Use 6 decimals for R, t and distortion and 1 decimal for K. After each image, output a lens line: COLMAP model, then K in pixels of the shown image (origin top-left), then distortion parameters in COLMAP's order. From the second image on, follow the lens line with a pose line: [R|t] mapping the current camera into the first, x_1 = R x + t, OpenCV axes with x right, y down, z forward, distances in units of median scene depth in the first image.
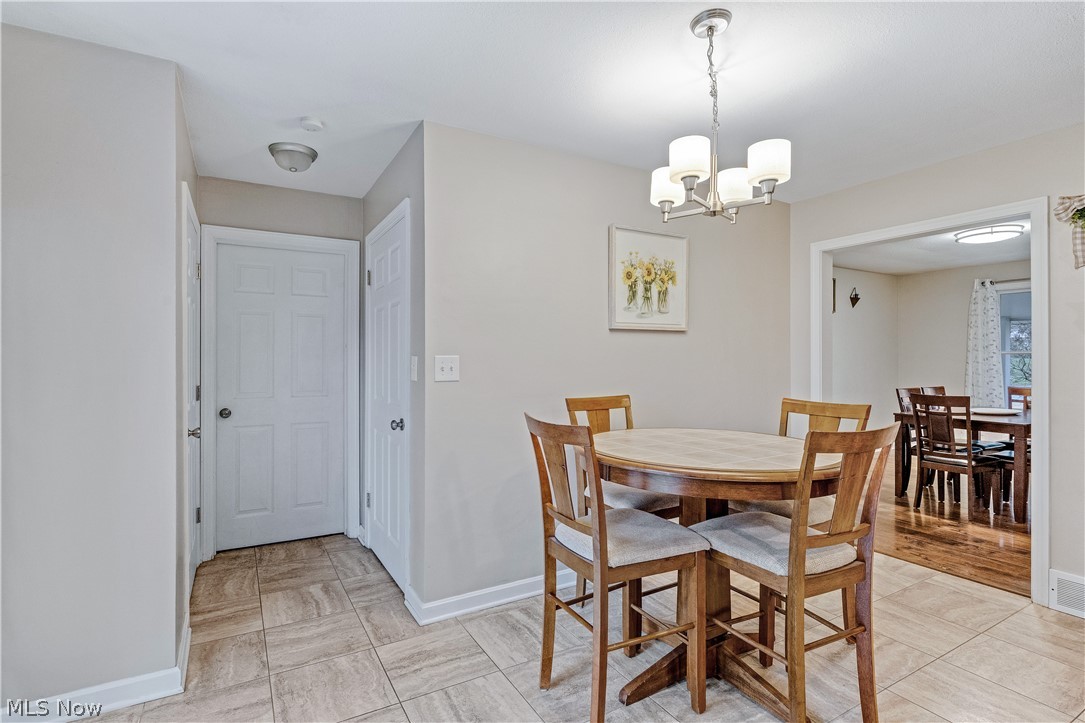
lens RADIAL K [[510.5, 0, 506.2], [0, 510.5, 356.9], [0, 0, 1]] dist [-0.013630, 0.002435]
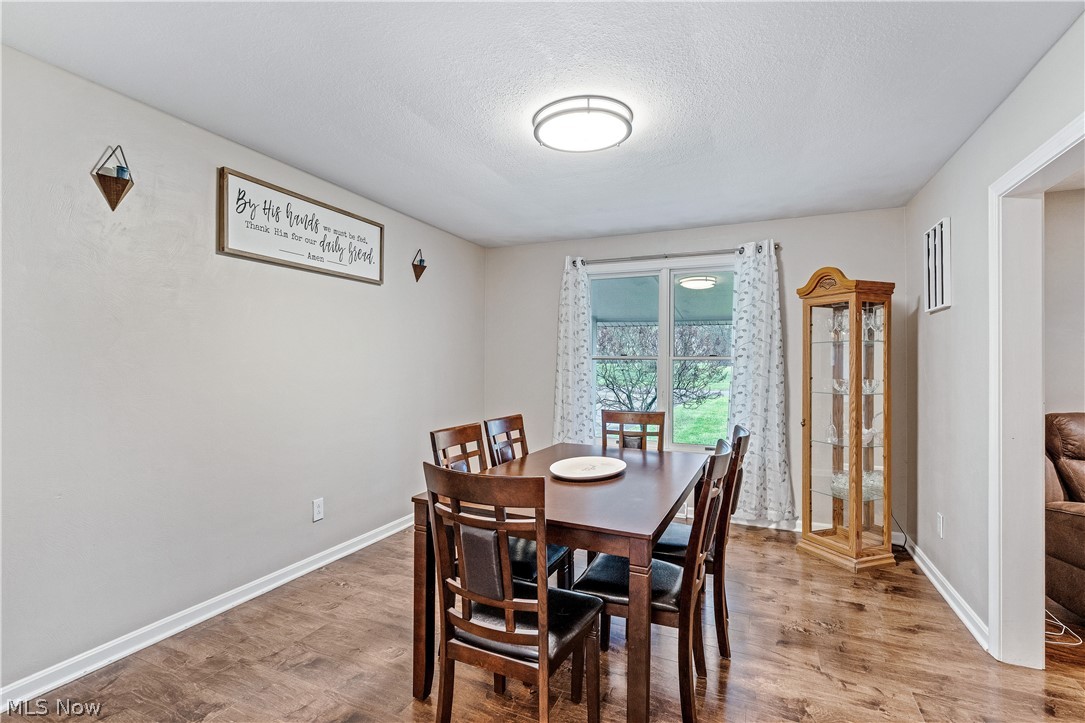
lens RADIAL K [[510.5, 0, 517.3], [0, 510.5, 354.8], [0, 0, 1]] dist [-0.013630, 0.002435]
pose [[0.798400, 0.014687, 0.601949, 0.843682], [-0.008166, 0.999875, -0.013565, -0.002057], [-0.602073, 0.005915, 0.798419, 0.892310]]
